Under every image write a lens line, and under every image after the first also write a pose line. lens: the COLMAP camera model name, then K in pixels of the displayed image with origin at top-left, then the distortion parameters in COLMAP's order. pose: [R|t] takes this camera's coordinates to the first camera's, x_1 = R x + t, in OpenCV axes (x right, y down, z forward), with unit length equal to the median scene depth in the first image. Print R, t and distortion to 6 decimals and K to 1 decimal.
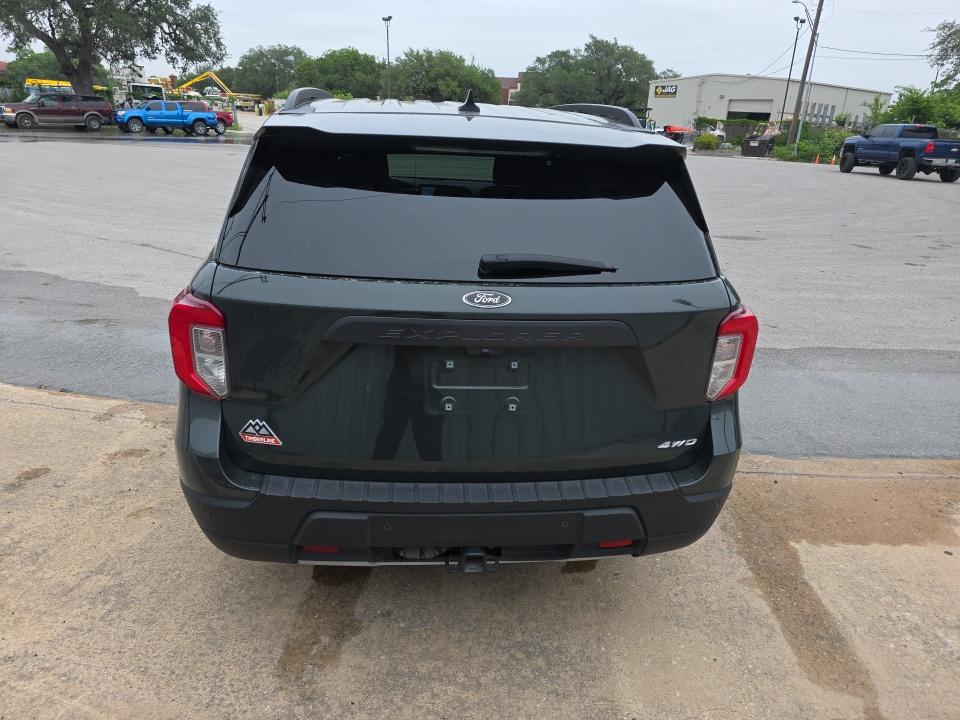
lens RADIAL K [[642.2, 0, 471.7], [0, 642.2, 353.1], [0, 0, 1]] dist [0.053468, -0.044455]
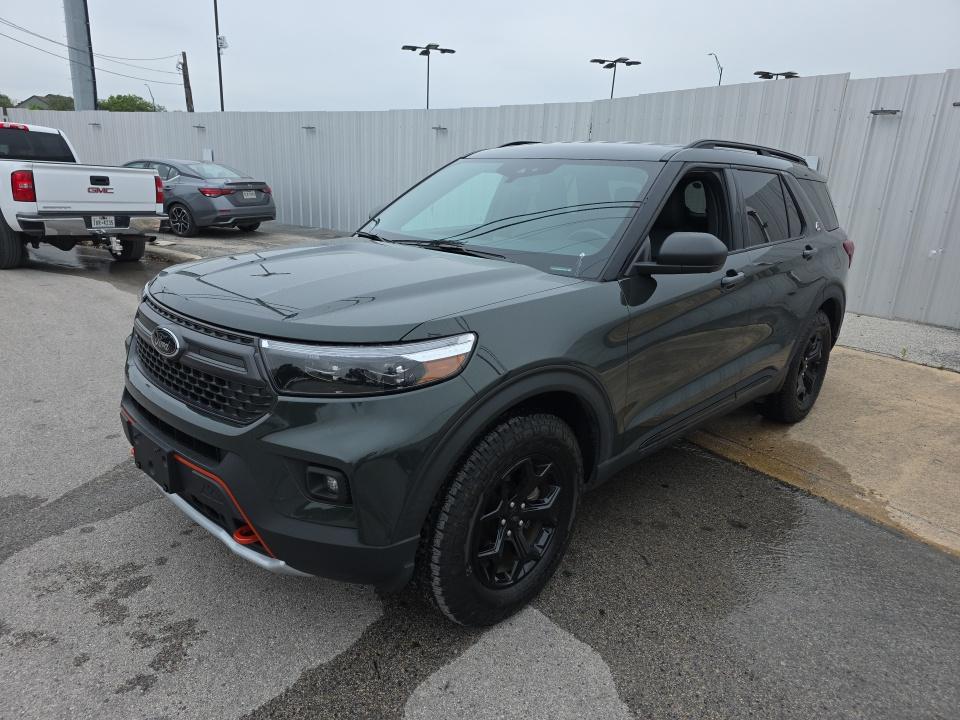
lens RADIAL K [[642.2, 0, 478.0], [0, 642.2, 363.0], [0, 0, 1]] dist [0.053468, -0.044455]
pose [[-0.644409, -0.283325, 0.710257, -0.071553], [0.188093, 0.841560, 0.506357, -0.062428], [-0.741187, 0.459896, -0.489017, 0.174783]]
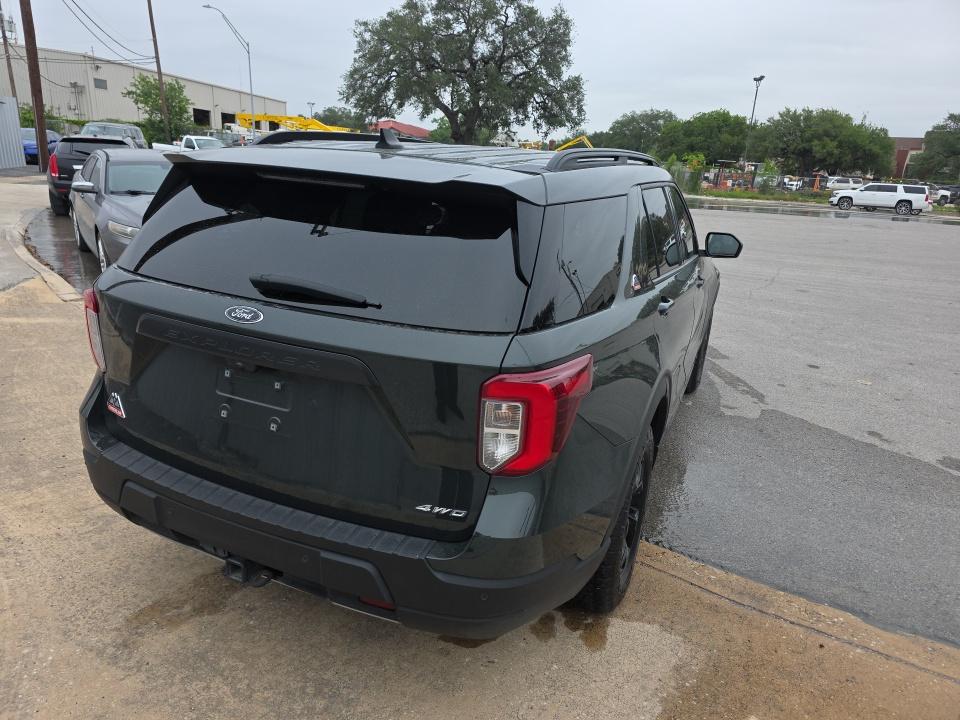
lens RADIAL K [[642.2, 0, 475.7], [0, 642.2, 368.6], [0, 0, 1]] dist [0.053468, -0.044455]
pose [[0.869171, 0.162542, -0.467036, 0.037237], [-0.191767, 0.981320, -0.015359, -0.002374], [0.455816, 0.102912, 0.884105, 0.010928]]
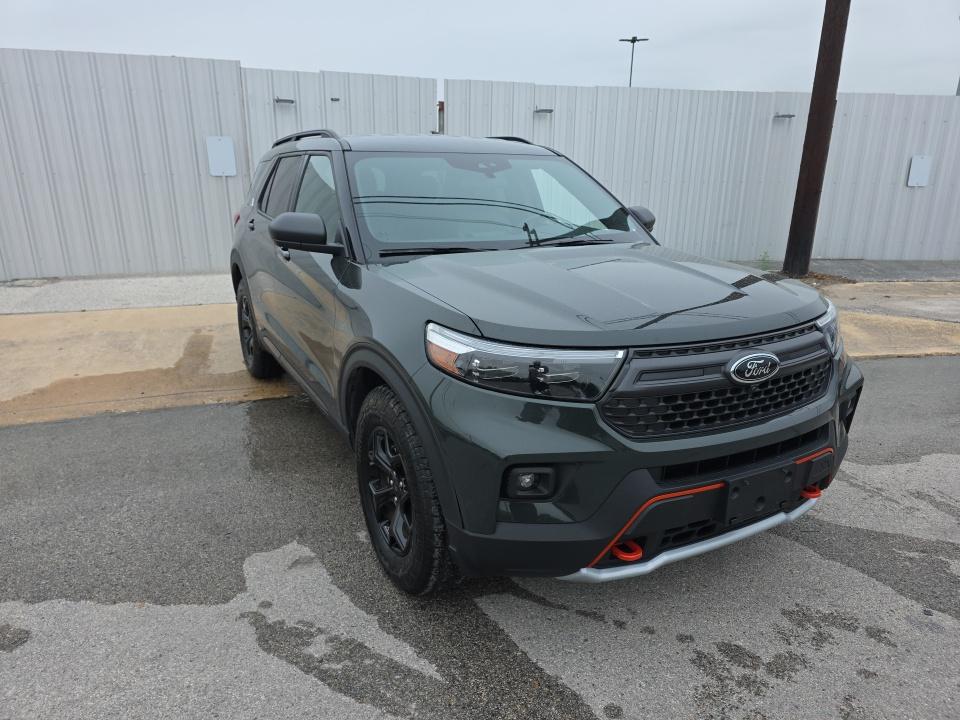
lens RADIAL K [[642.2, 0, 476.7], [0, 642.2, 361.5], [0, 0, 1]] dist [0.053468, -0.044455]
pose [[-0.921800, 0.056756, -0.383488, 0.029975], [-0.177871, 0.817031, 0.548473, -0.066076], [0.344451, 0.573794, -0.743044, 0.198210]]
